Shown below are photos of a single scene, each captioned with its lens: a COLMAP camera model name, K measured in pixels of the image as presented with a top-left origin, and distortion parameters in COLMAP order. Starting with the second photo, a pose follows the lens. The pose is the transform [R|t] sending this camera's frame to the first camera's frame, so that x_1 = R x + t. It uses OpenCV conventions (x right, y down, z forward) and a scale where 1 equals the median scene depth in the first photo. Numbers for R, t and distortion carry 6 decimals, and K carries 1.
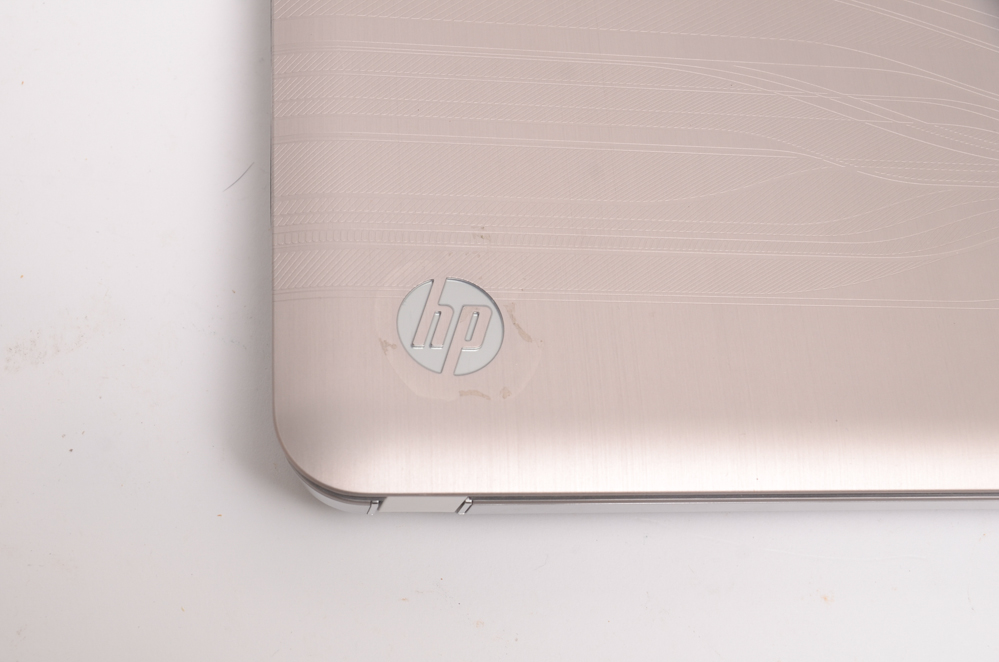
lens RADIAL K [[1359.9, 0, 499.8], [0, 1359.9, 332.6], [0, 0, 1]] dist [-0.042534, 0.000000]
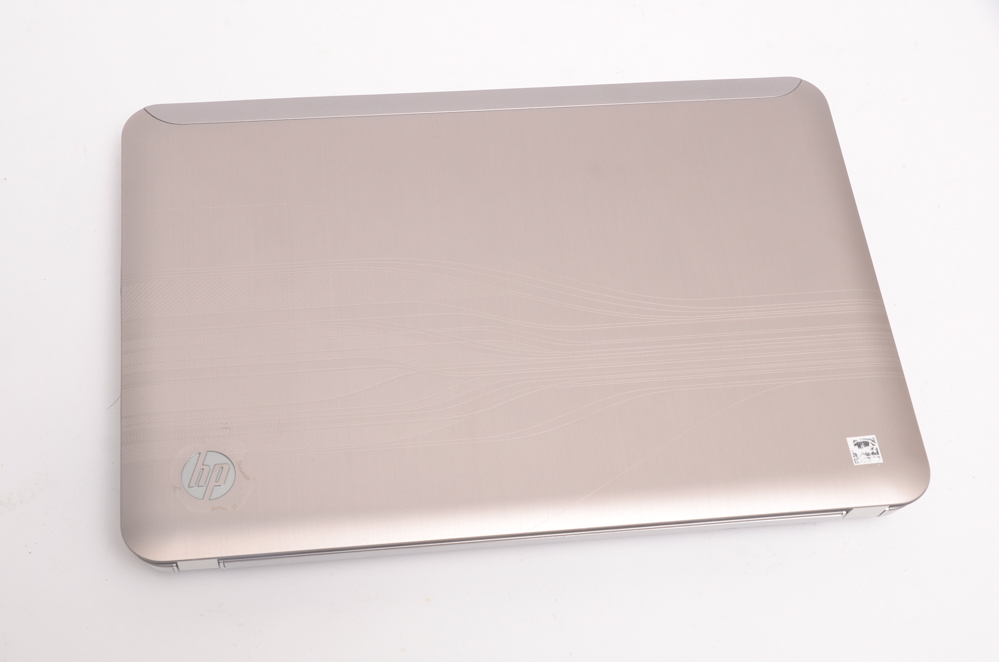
lens RADIAL K [[1359.9, 0, 498.0], [0, 1359.9, 329.9], [0, 0, 1]] dist [-0.042534, 0.000000]
pose [[0.995703, -0.087581, -0.030079, 0.471088], [0.085398, 0.994059, -0.067476, -0.046886], [0.035810, 0.064617, 0.997267, -1.009294]]
